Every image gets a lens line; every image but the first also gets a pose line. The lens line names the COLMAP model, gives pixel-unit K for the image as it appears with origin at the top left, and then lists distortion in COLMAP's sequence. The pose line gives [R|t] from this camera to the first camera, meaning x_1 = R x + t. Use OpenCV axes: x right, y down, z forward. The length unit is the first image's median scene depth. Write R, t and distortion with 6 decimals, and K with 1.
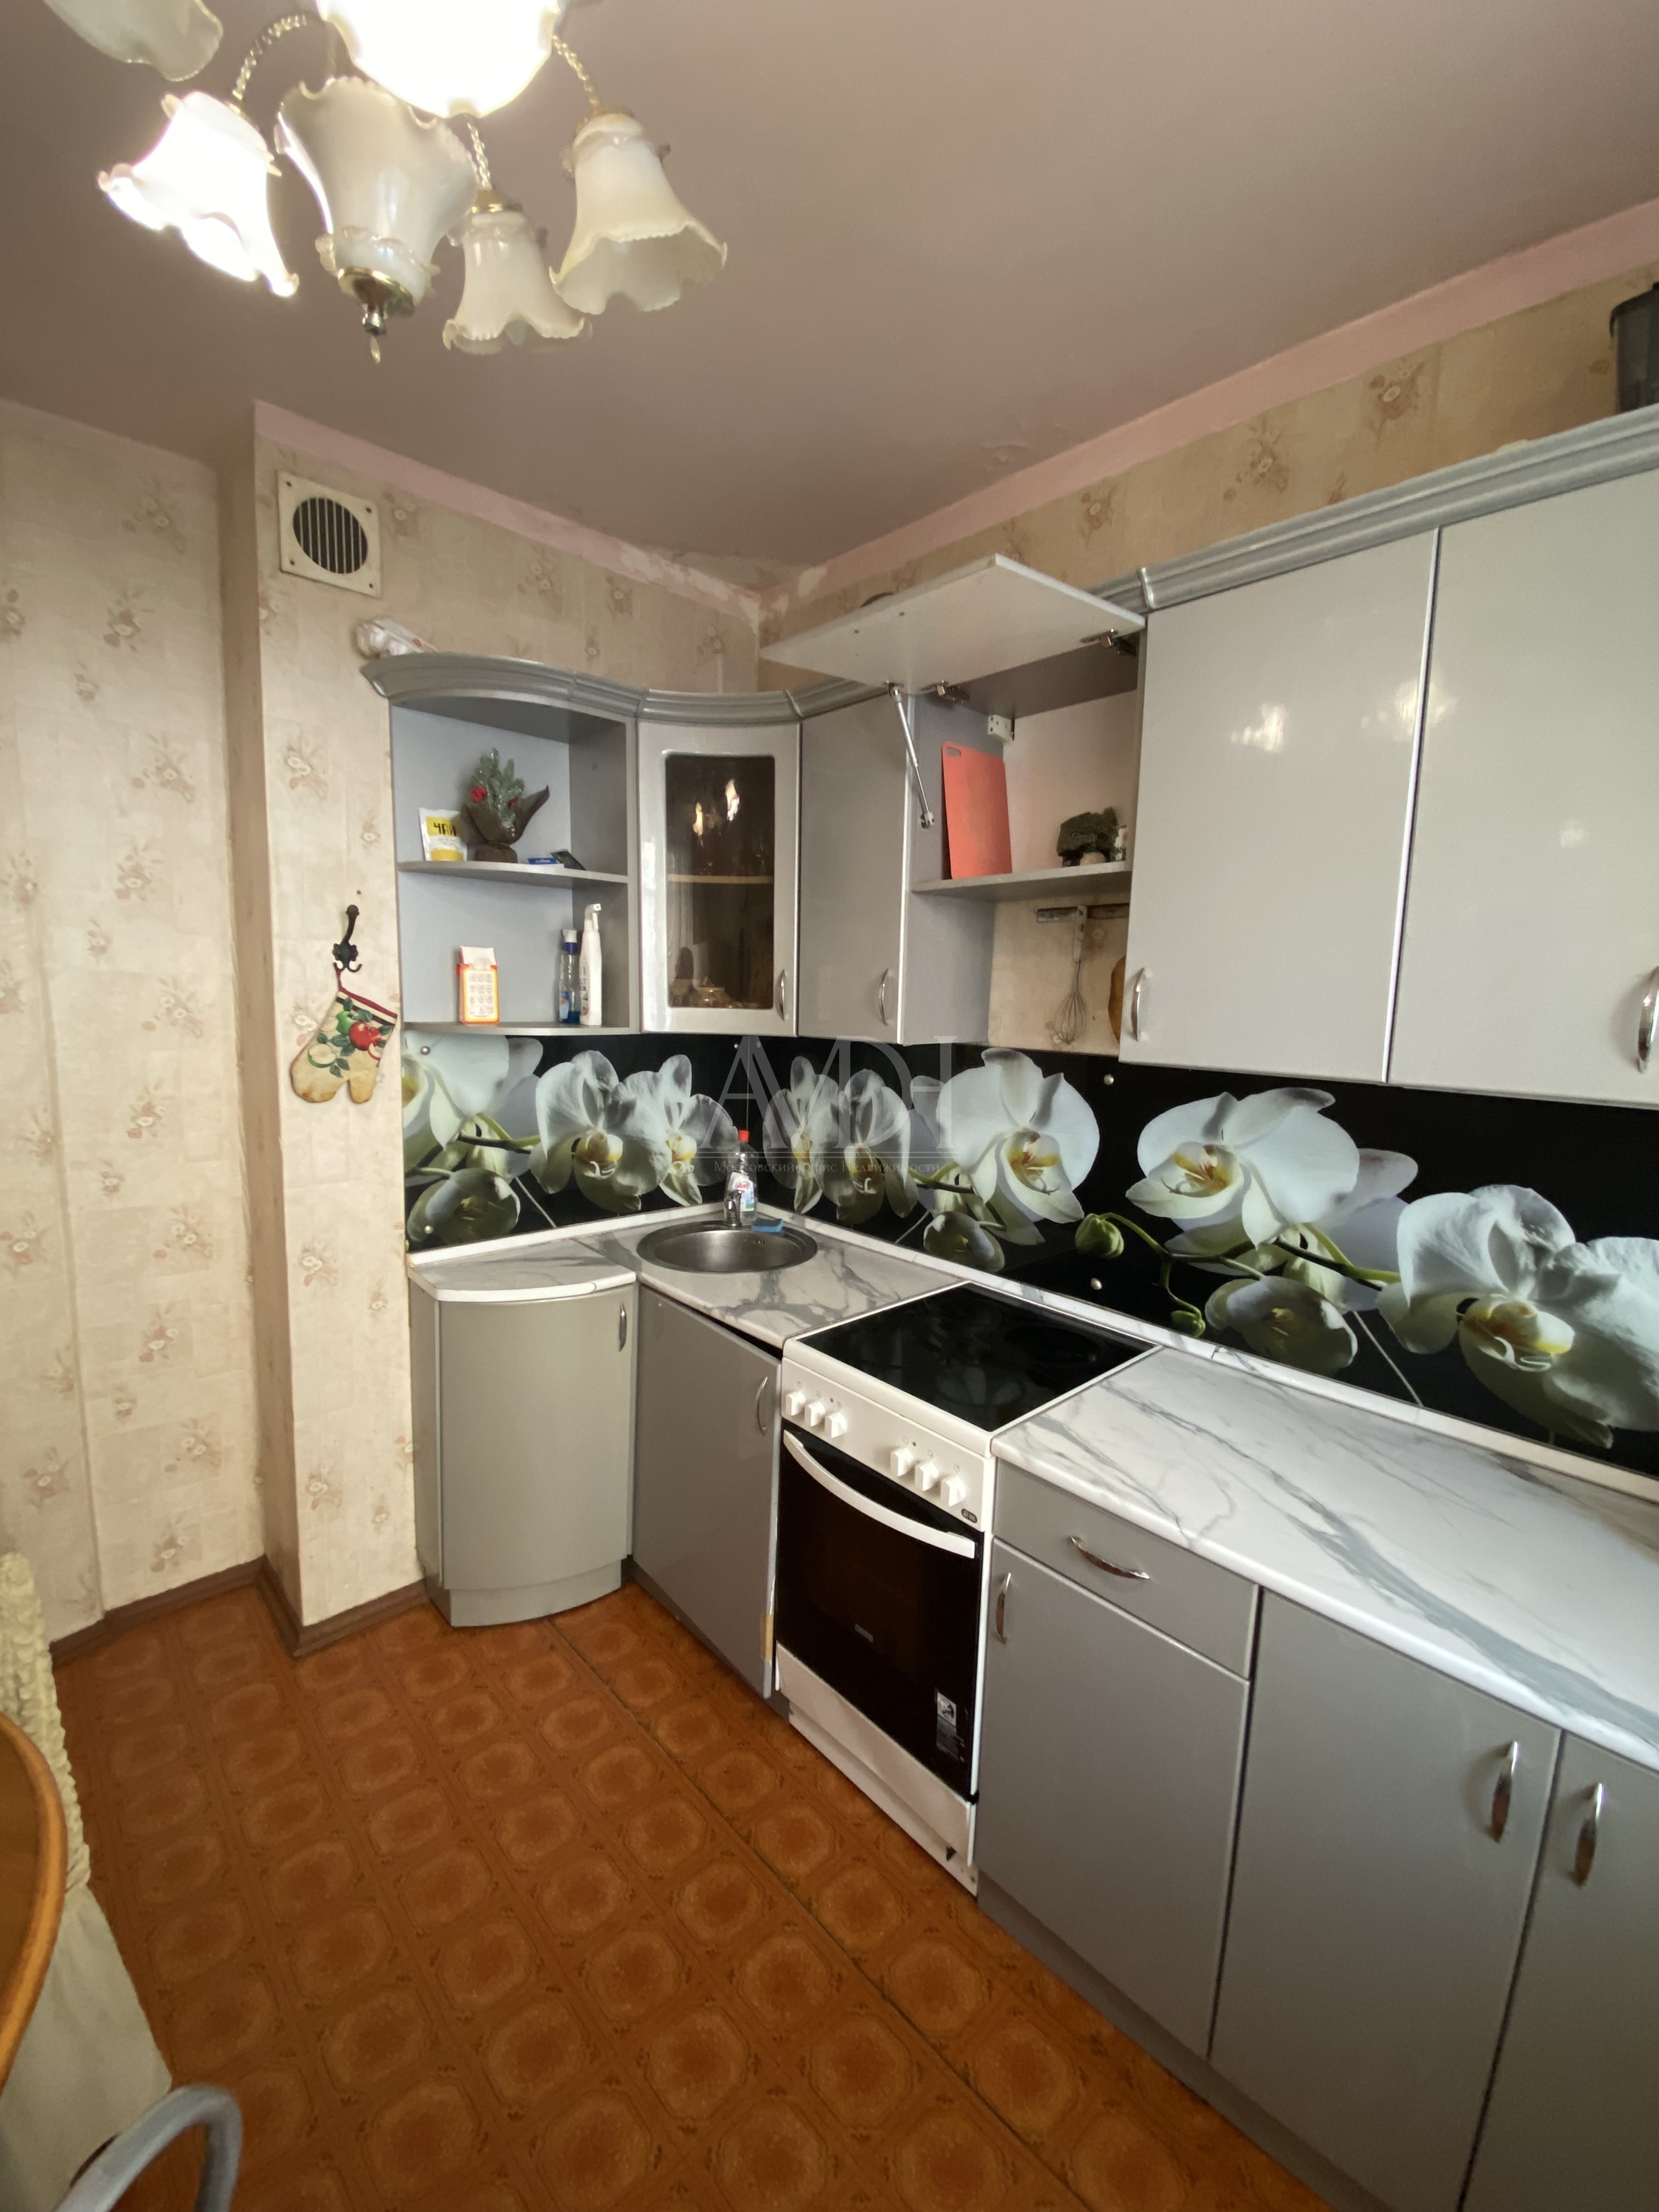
lens RADIAL K [[883.3, 0, 835.9], [0, 883.3, 1100.4], [0, 0, 1]] dist [0.014129, -0.017333]
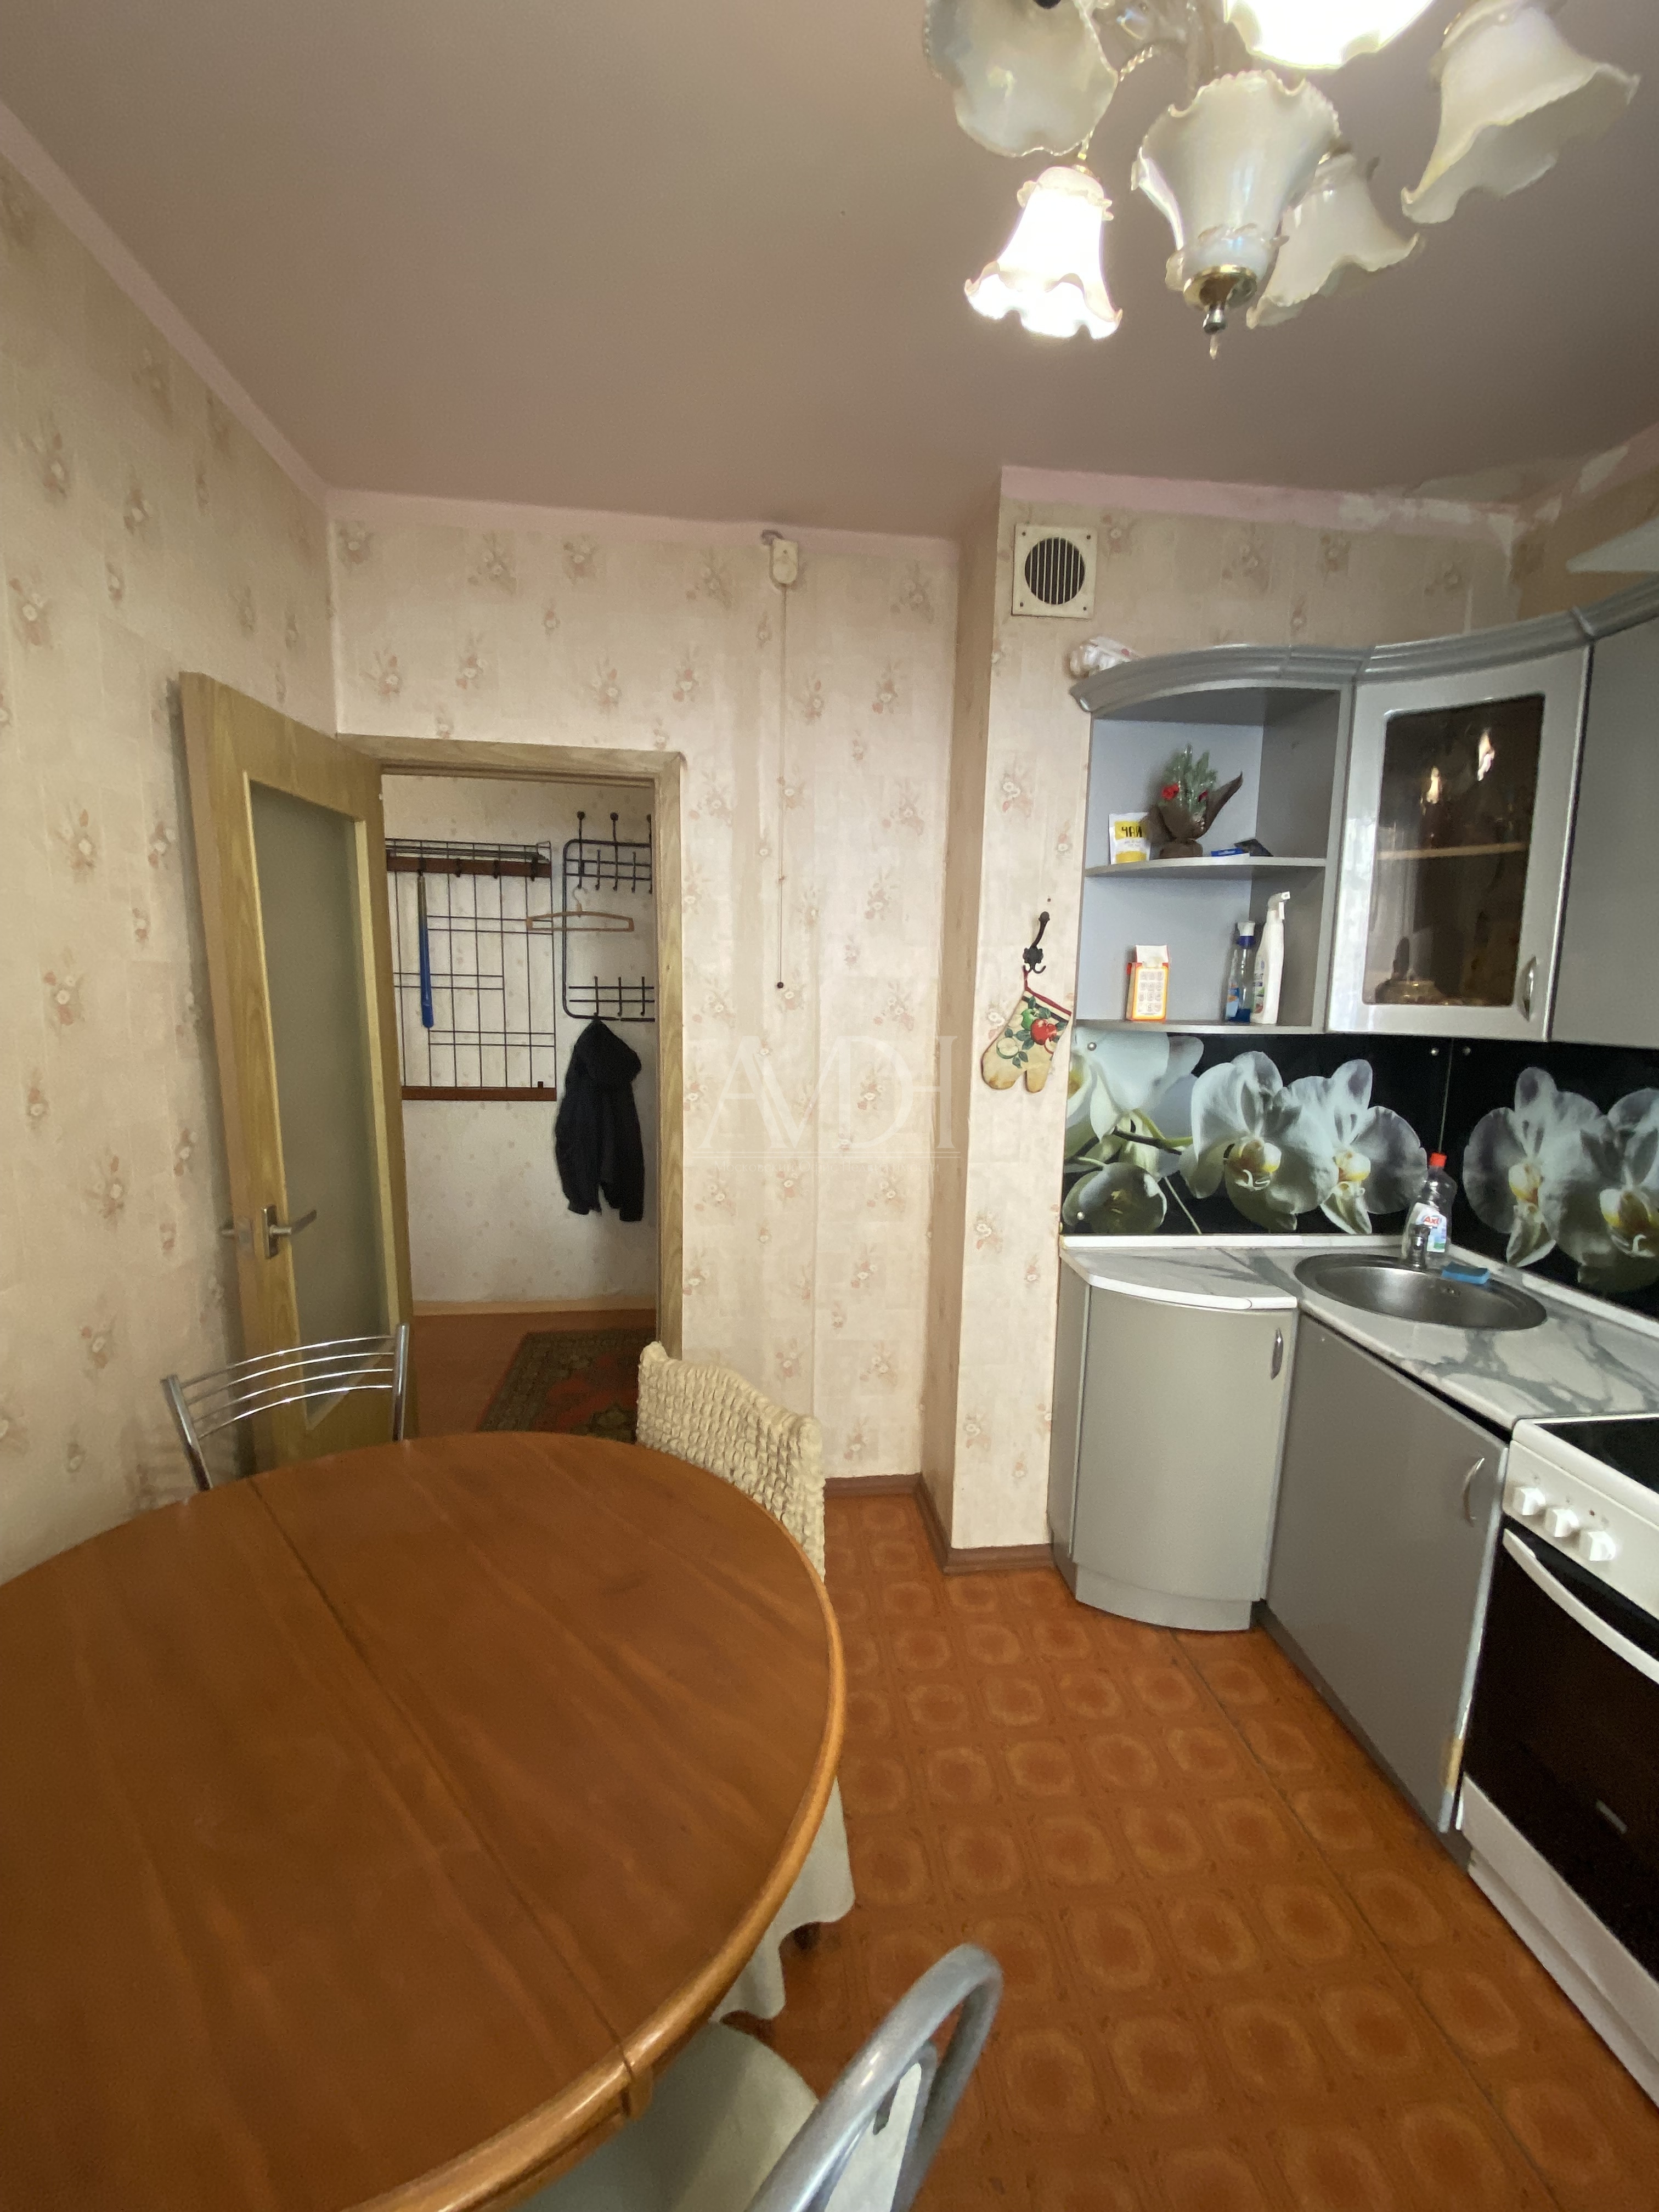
lens RADIAL K [[883.3, 0, 827.9], [0, 883.3, 1101.7], [0, 0, 1]] dist [0.014129, -0.017333]
pose [[0.792683, 0.069319, -0.605680, -0.077850], [-0.071271, 0.997239, 0.020856, 0.010785], [0.605454, 0.026636, 0.795435, -0.022215]]
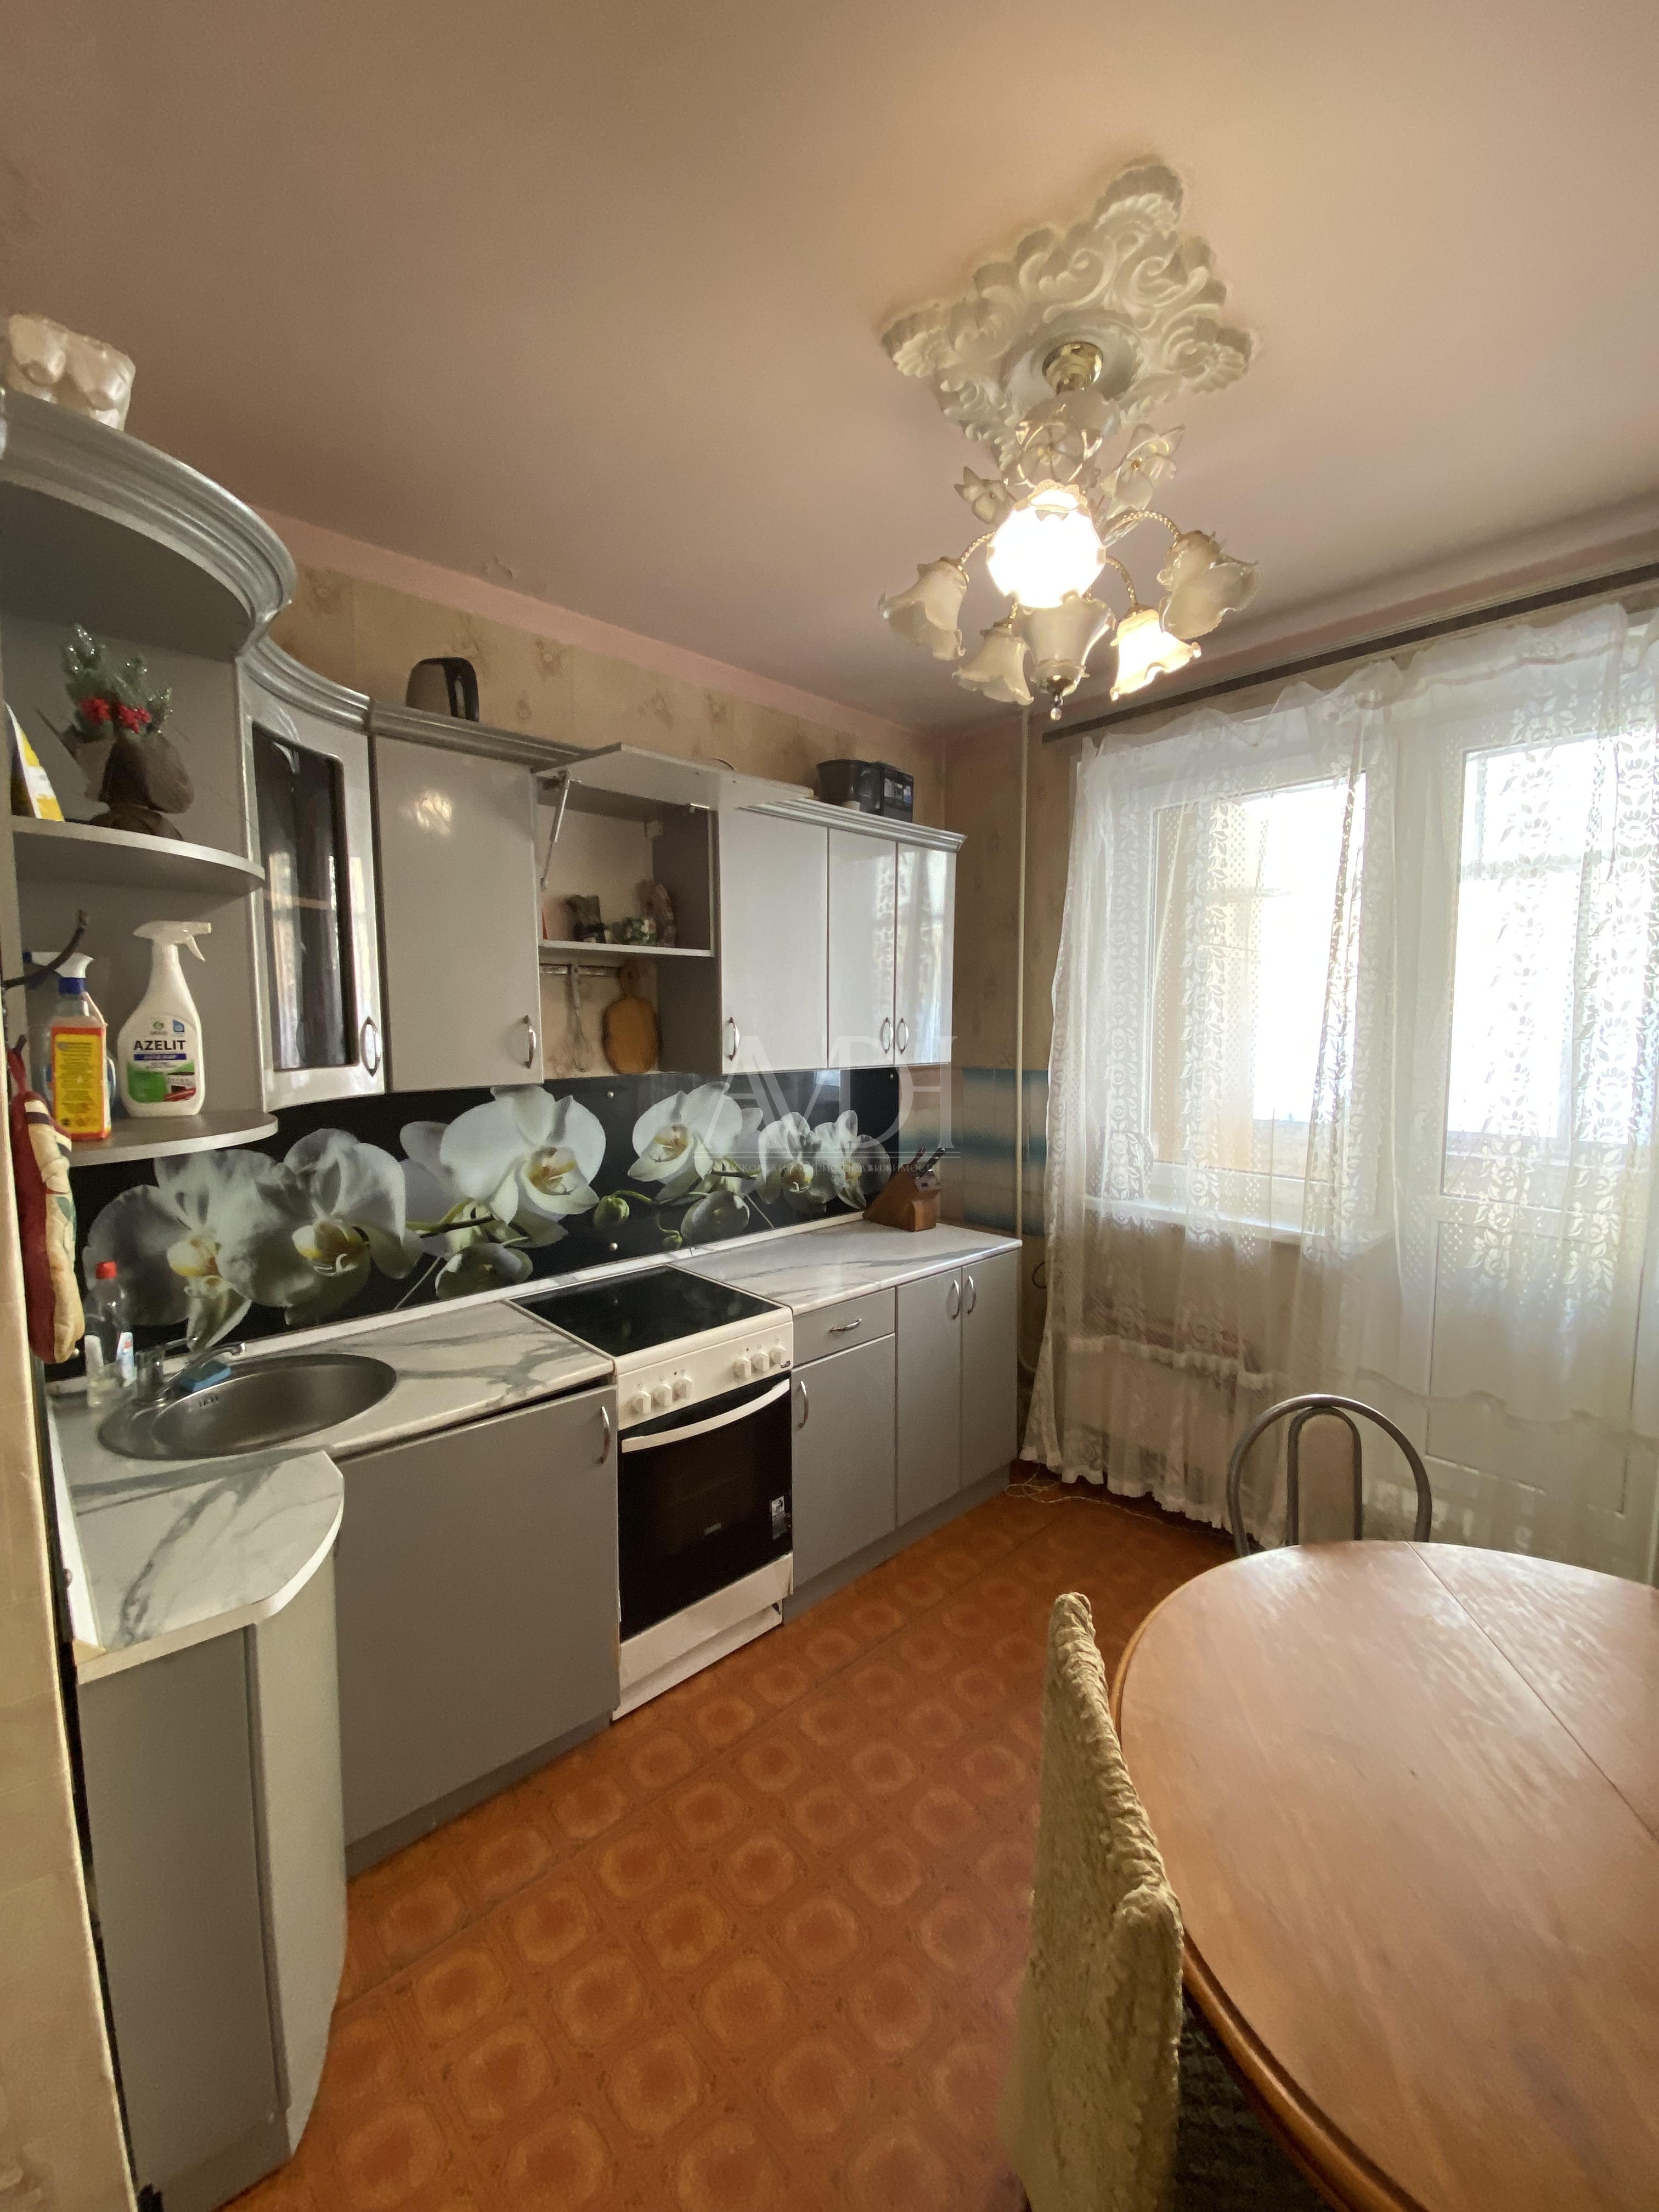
lens RADIAL K [[883.3, 0, 831.6], [0, 883.3, 1102.3], [0, 0, 1]] dist [0.014129, -0.017333]
pose [[0.005098, -0.120146, 0.992743, -0.975021], [0.128770, 0.984569, 0.118496, -0.120573], [-0.991661, 0.127231, 0.020491, 0.594489]]
